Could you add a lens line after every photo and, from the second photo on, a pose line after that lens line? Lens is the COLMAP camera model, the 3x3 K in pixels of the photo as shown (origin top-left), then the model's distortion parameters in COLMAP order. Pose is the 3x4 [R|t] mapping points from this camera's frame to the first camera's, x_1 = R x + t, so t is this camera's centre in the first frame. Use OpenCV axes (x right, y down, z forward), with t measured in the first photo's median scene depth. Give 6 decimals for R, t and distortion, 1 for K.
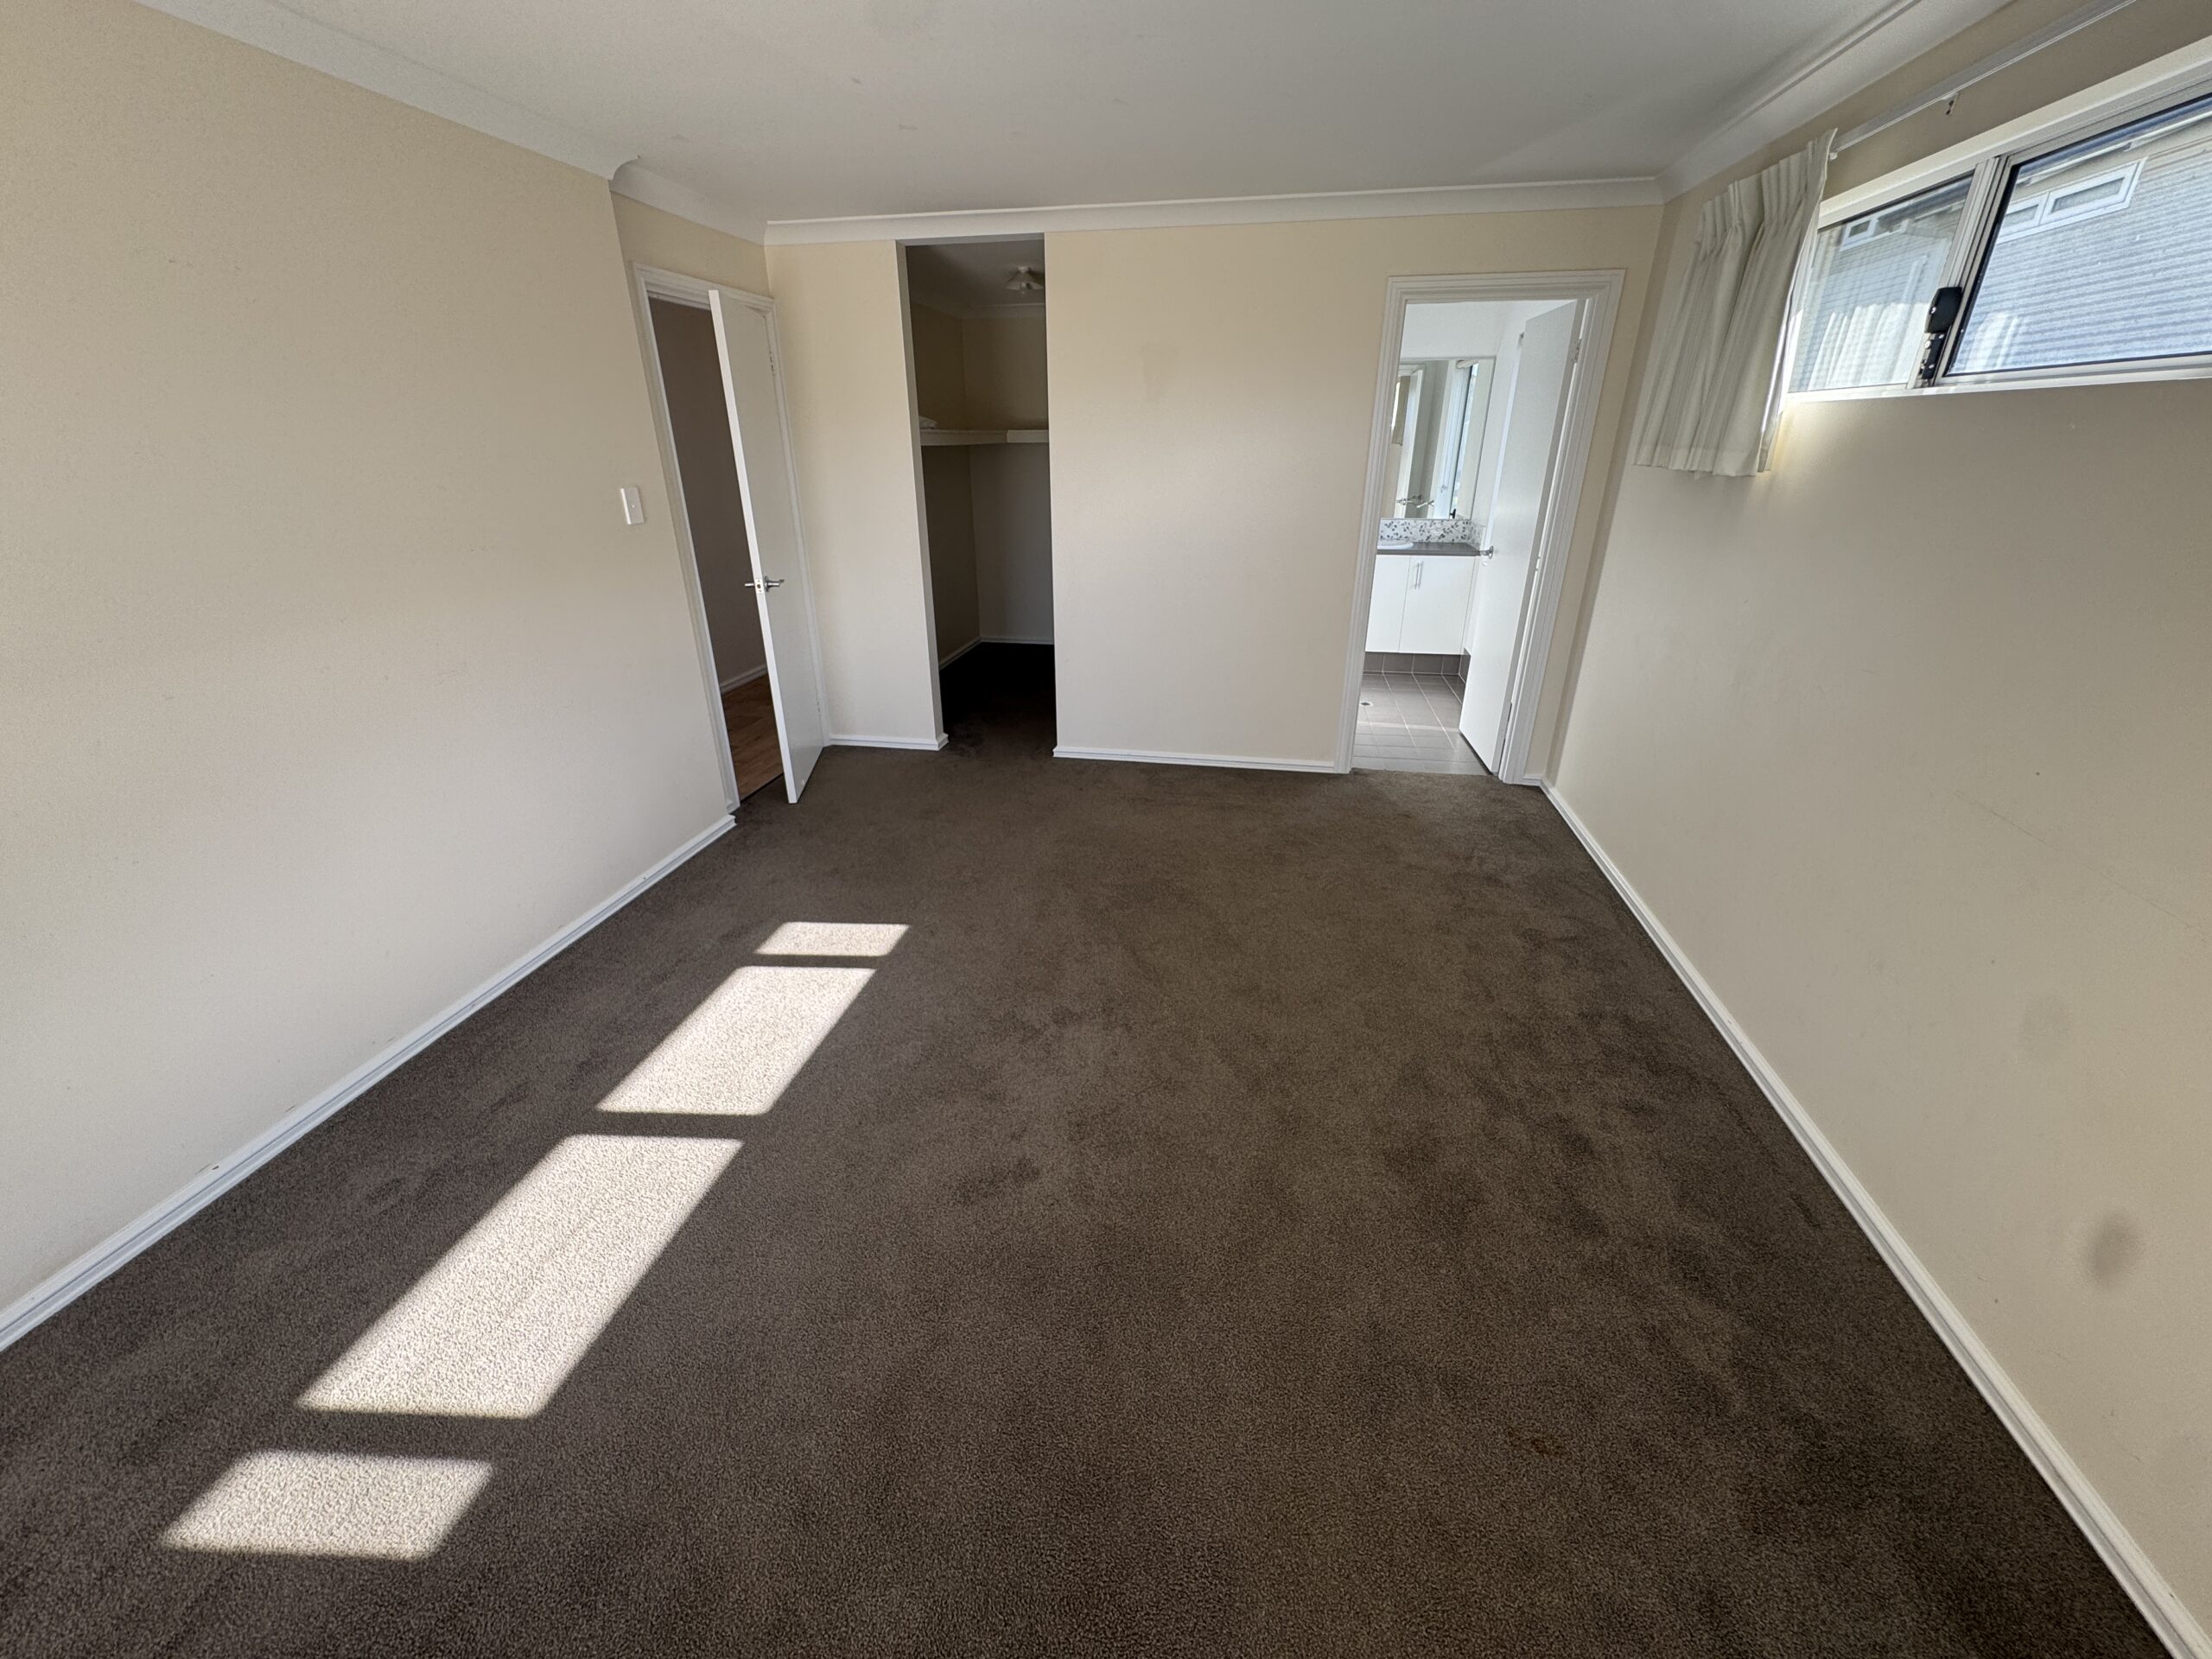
lens RADIAL K [[881.9, 0, 1103.7], [0, 881.9, 837.3], [0, 0, 1]] dist [-0.000395, -0.000977]
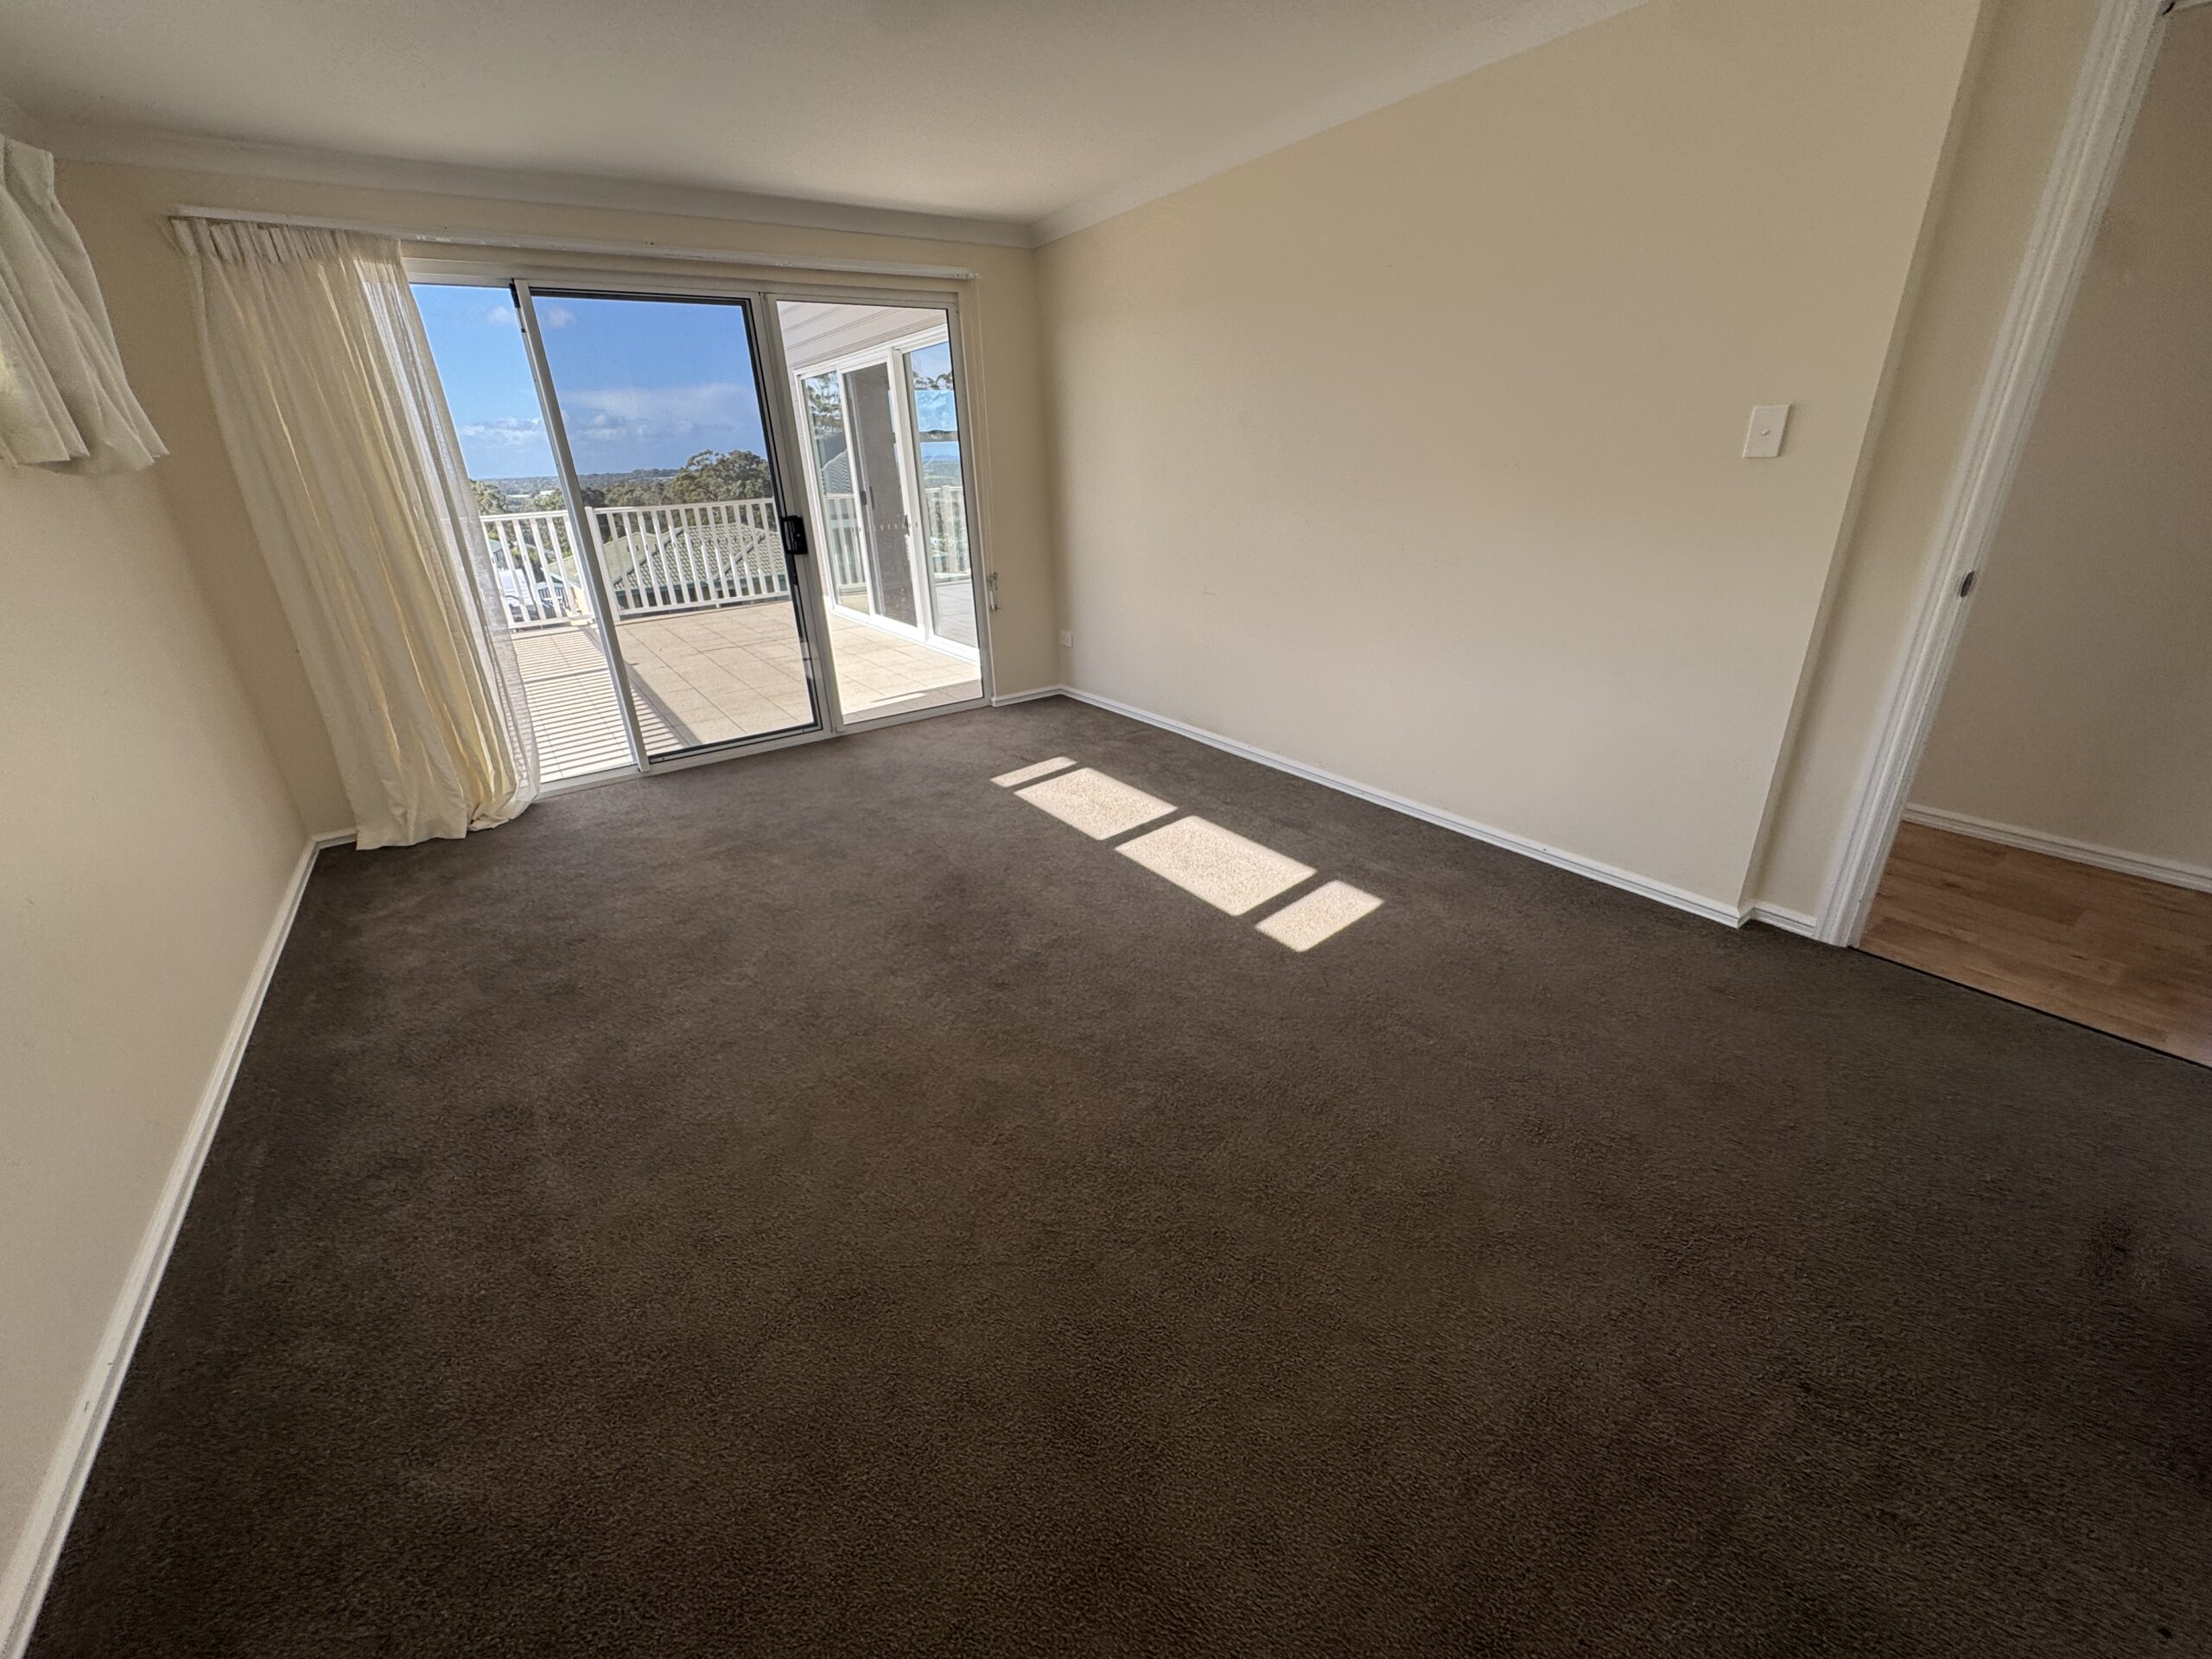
lens RADIAL K [[881.9, 0, 1104.0], [0, 881.9, 818.6], [0, 0, 1]] dist [-0.000395, -0.000977]
pose [[-0.704306, 0.314940, -0.636212, 0.564865], [-0.243121, 0.734998, 0.632984, -0.663296], [0.666967, 0.600491, -0.441095, 1.587827]]
